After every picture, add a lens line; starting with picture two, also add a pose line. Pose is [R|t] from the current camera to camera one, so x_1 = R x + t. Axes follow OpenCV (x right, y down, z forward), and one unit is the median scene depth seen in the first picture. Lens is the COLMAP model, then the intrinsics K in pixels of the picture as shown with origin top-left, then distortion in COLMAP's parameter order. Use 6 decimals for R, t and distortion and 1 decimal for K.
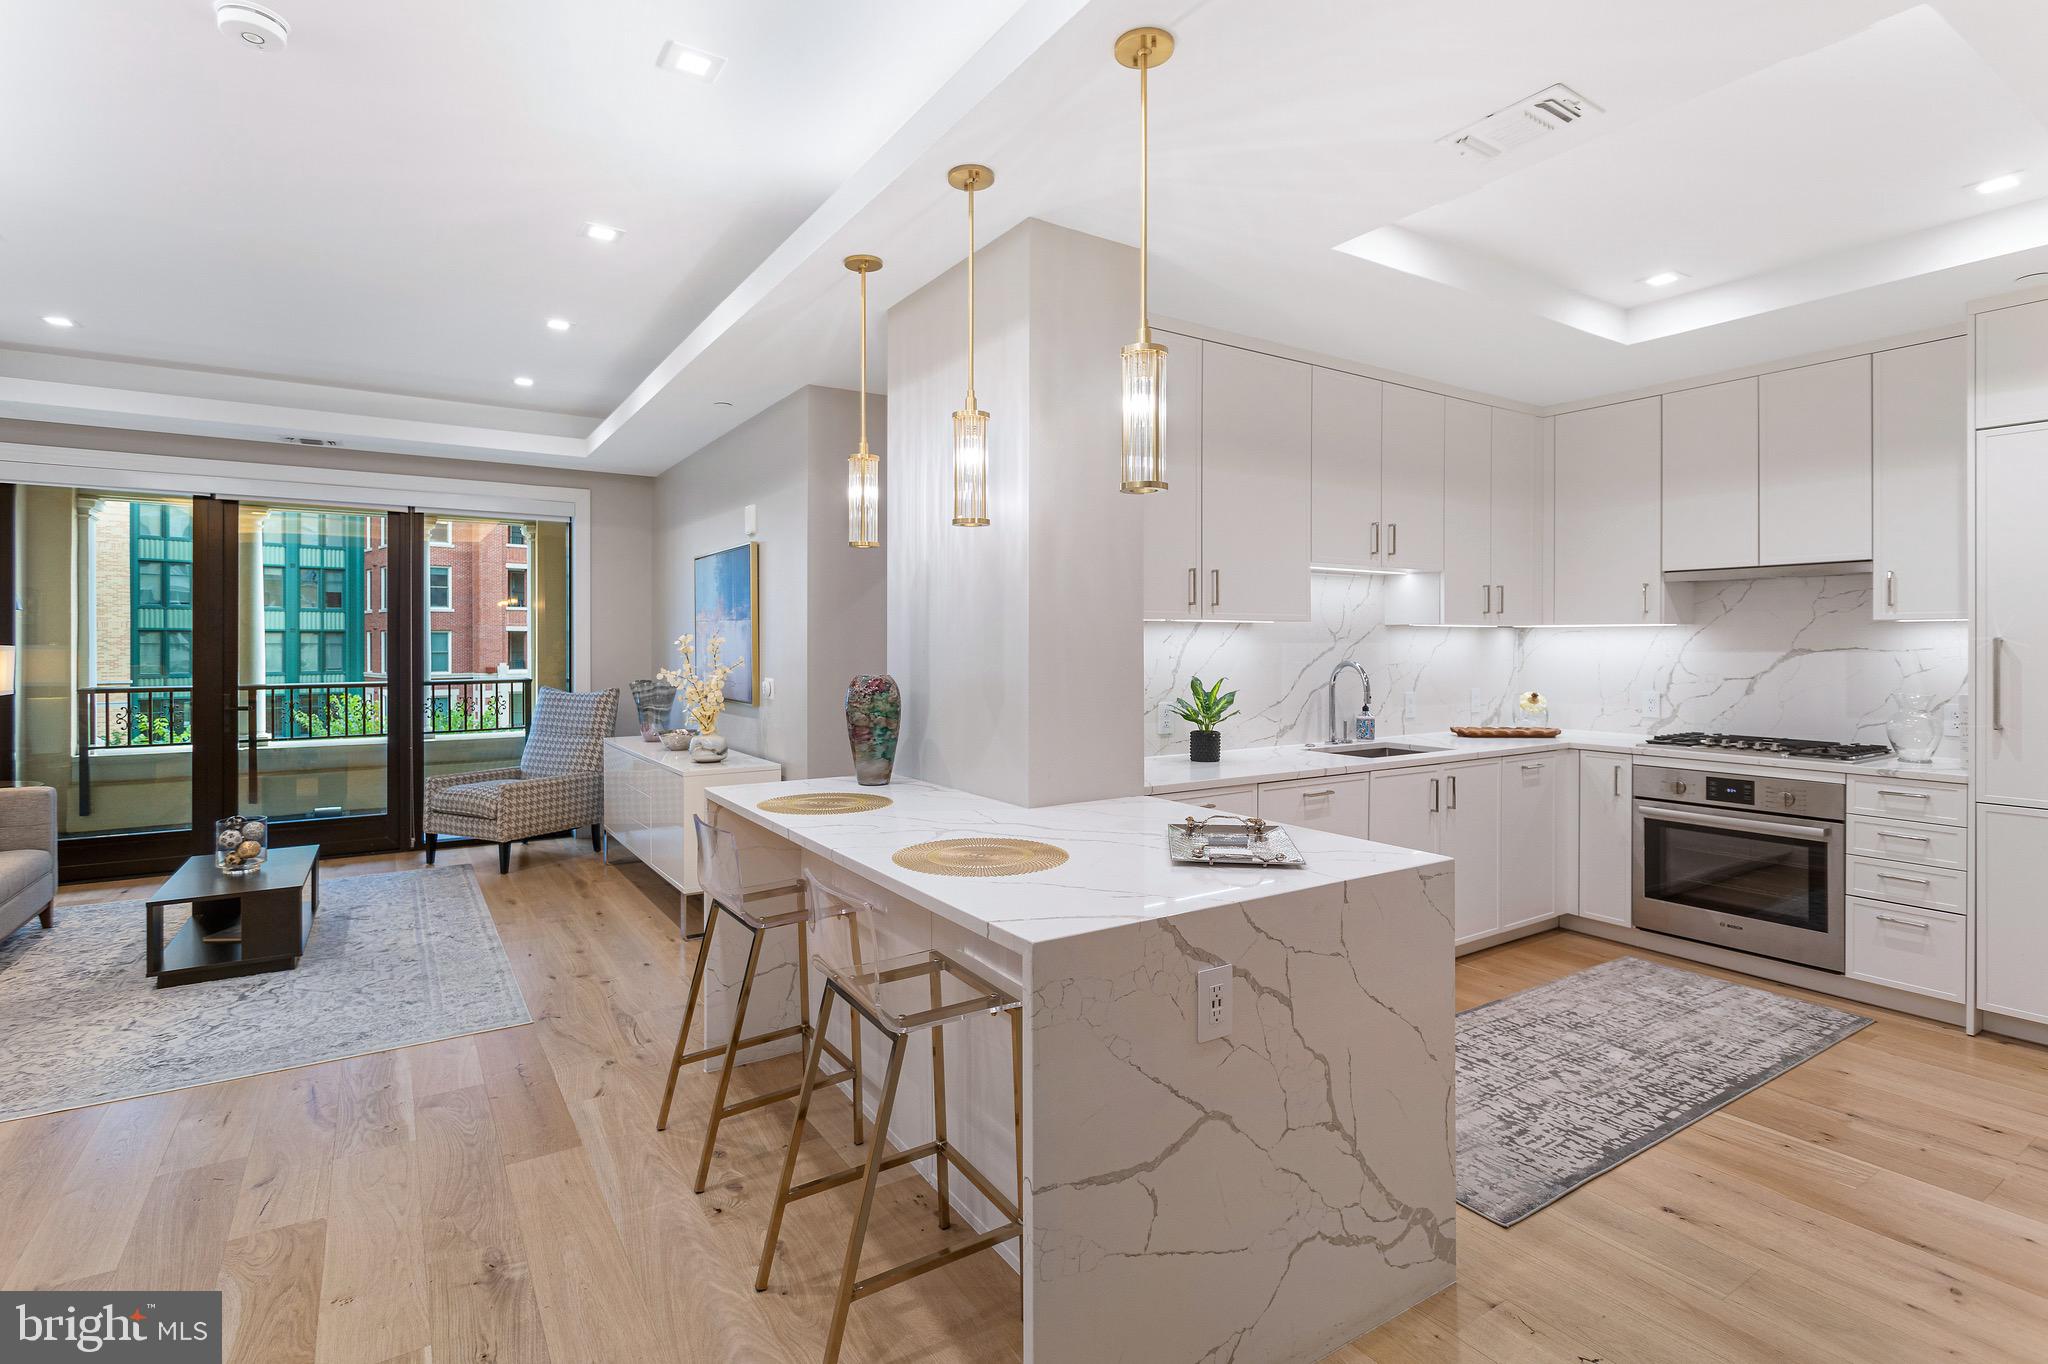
lens RADIAL K [[982.9, 0, 1020.8], [0, 982.9, 644.5], [0, 0, 1]] dist [-0.003465, 0.003058]
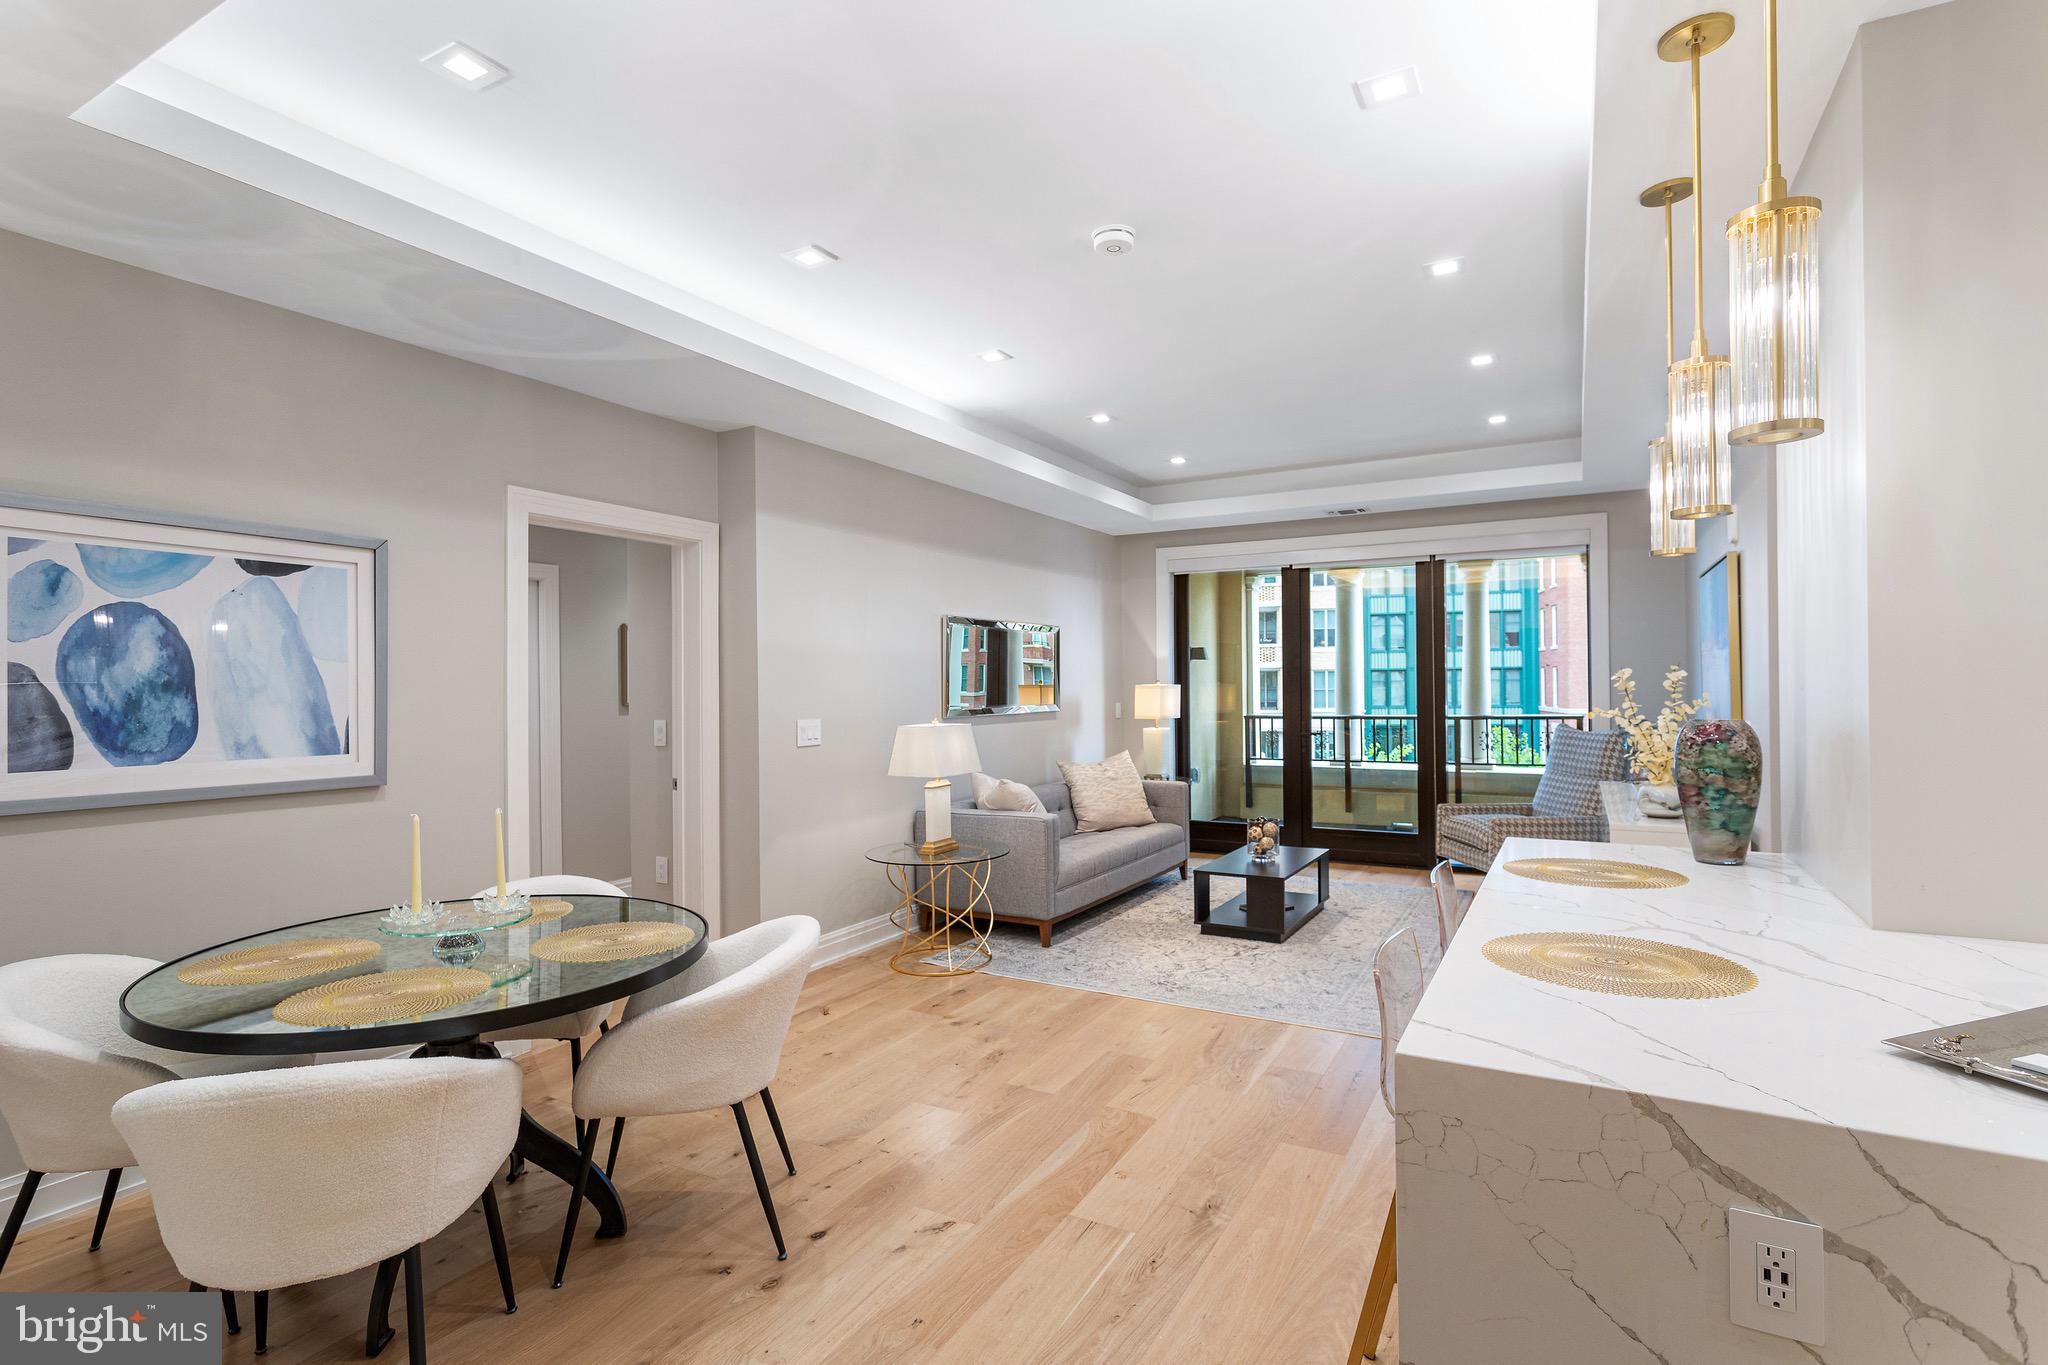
lens RADIAL K [[982.9, 0, 1014.9], [0, 982.9, 686.6], [0, 0, 1]] dist [-0.003465, 0.003058]
pose [[0.457463, -0.004032, -0.889220, 0.210563], [0.010738, 0.999942, 0.000990, -0.001015], [0.889164, -0.010001, 0.457479, 0.126167]]
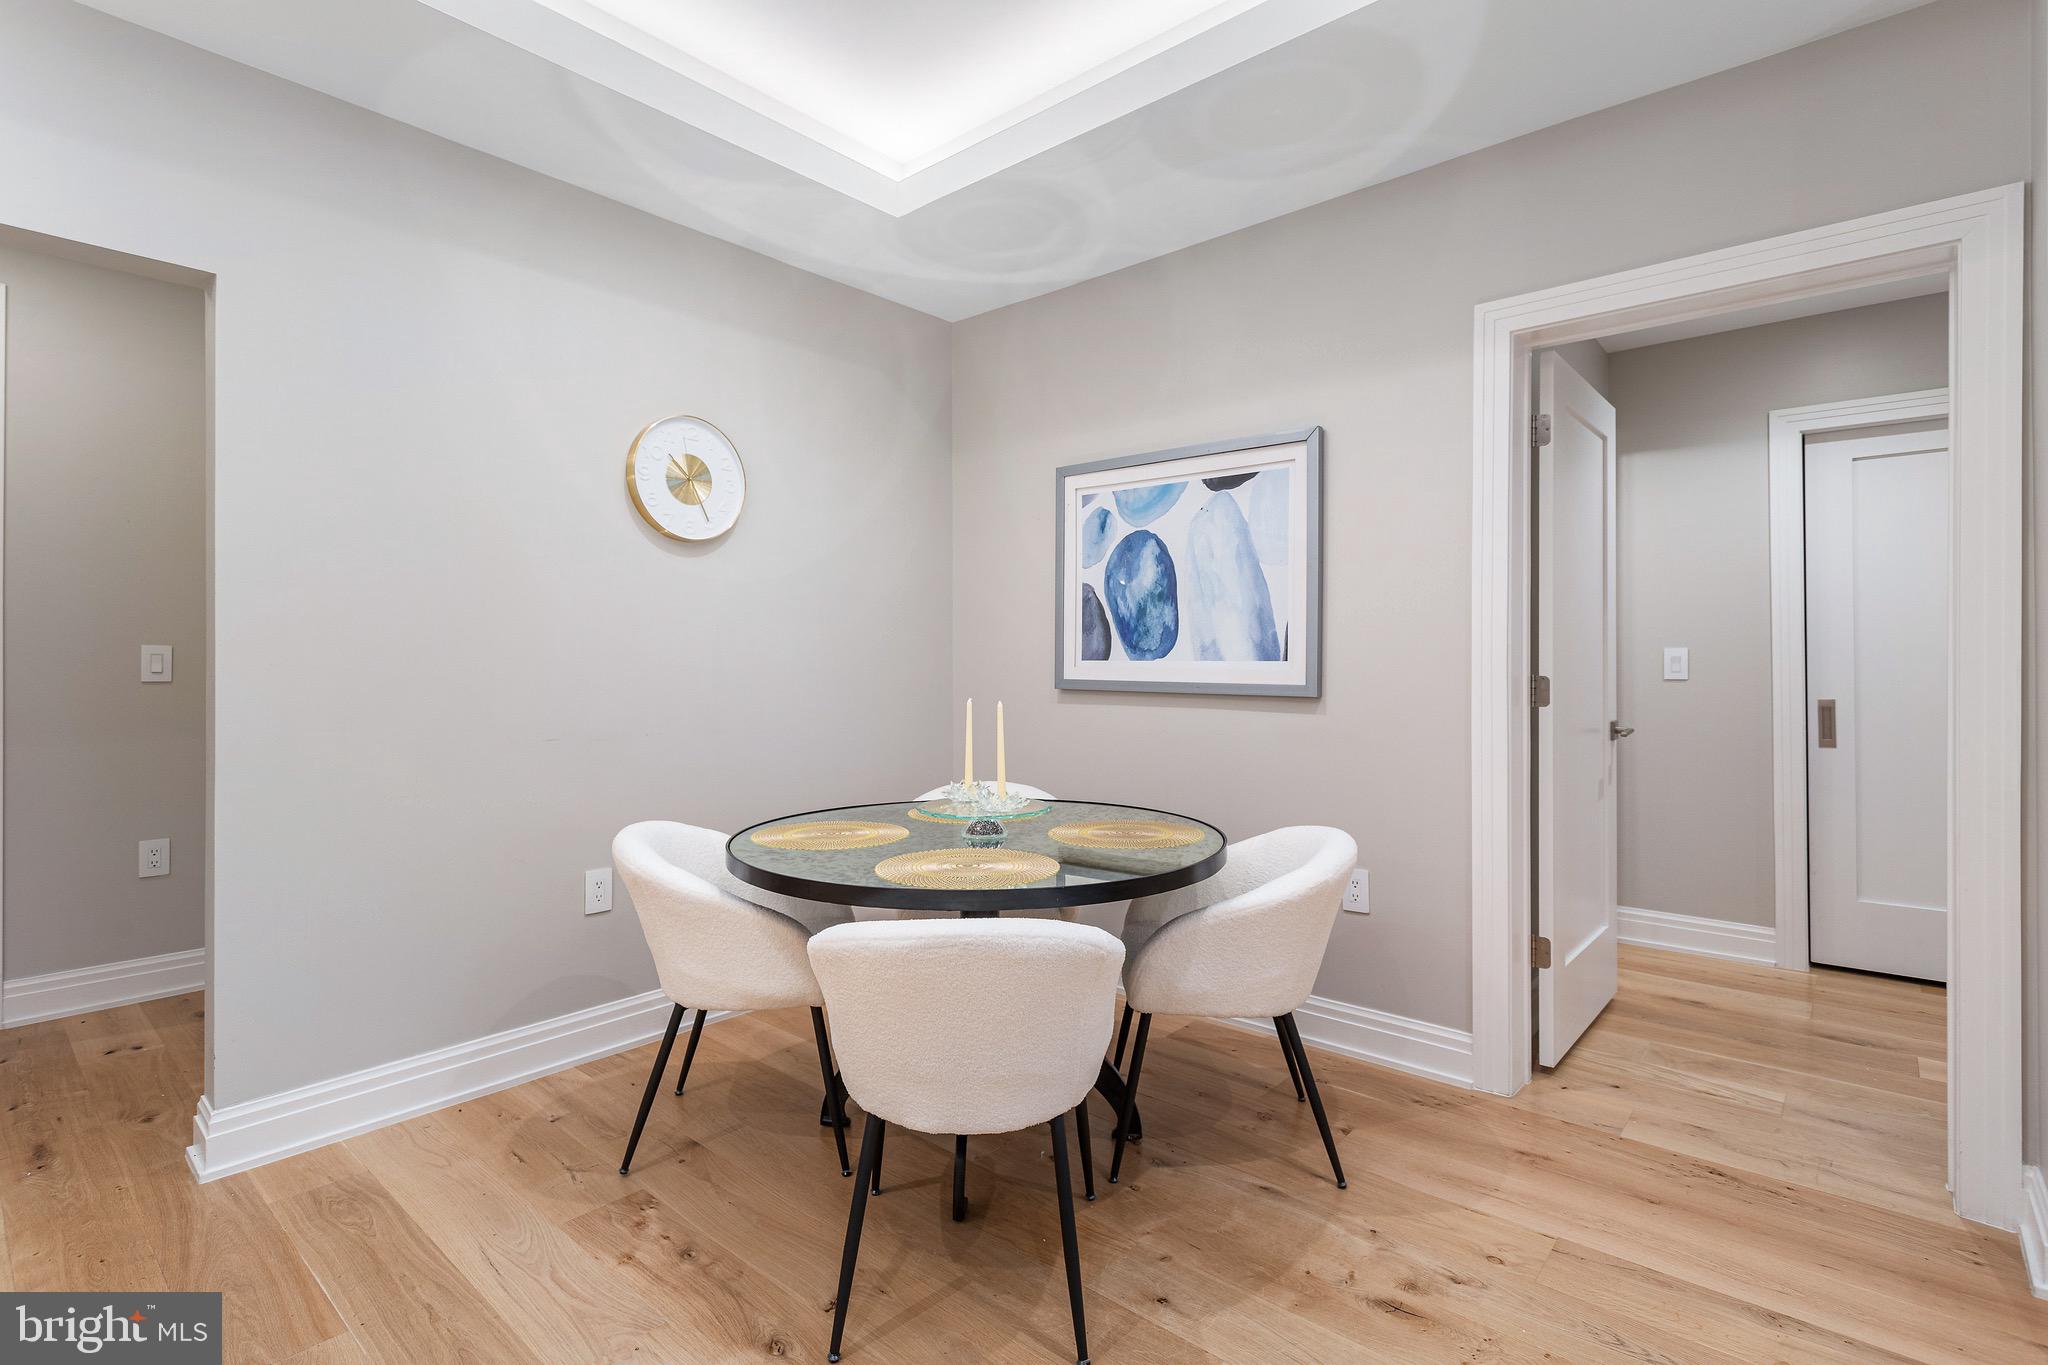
lens RADIAL K [[982.9, 0, 1018.8], [0, 982.9, 658.0], [0, 0, 1]] dist [-0.003465, 0.003058]
pose [[-0.963489, -0.002041, -0.267740, -0.310852], [-0.000426, 0.999981, -0.006088, 0.047795], [0.267747, -0.005752, -0.963472, 0.654114]]
